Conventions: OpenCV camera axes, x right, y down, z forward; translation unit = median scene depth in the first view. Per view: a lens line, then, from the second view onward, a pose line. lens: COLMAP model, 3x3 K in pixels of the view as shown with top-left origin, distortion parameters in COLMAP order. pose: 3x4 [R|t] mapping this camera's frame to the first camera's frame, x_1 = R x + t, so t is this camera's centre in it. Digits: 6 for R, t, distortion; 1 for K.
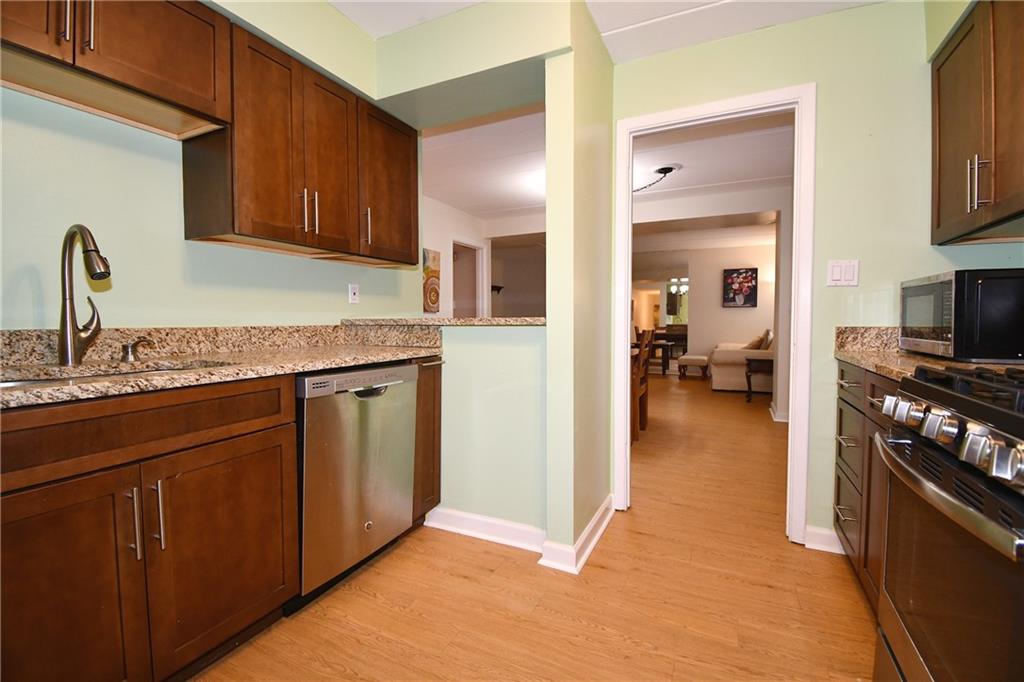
lens RADIAL K [[450.7, 0, 510.5], [0, 450.7, 335.8], [0, 0, 1]] dist [0.021061, -0.025286]
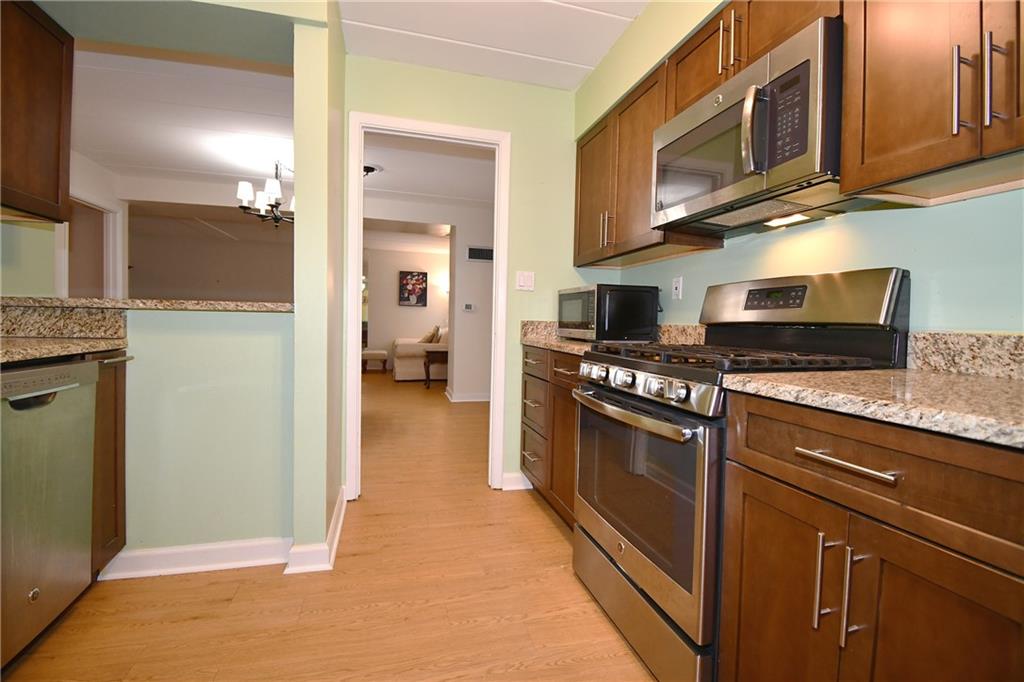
lens RADIAL K [[450.7, 0, 510.5], [0, 450.7, 335.8], [0, 0, 1]] dist [0.021061, -0.025286]
pose [[0.748564, -0.001543, 0.663061, -0.182787], [-0.001517, 0.999991, 0.004041, 0.018498], [-0.663061, -0.004031, 0.748555, 0.017285]]
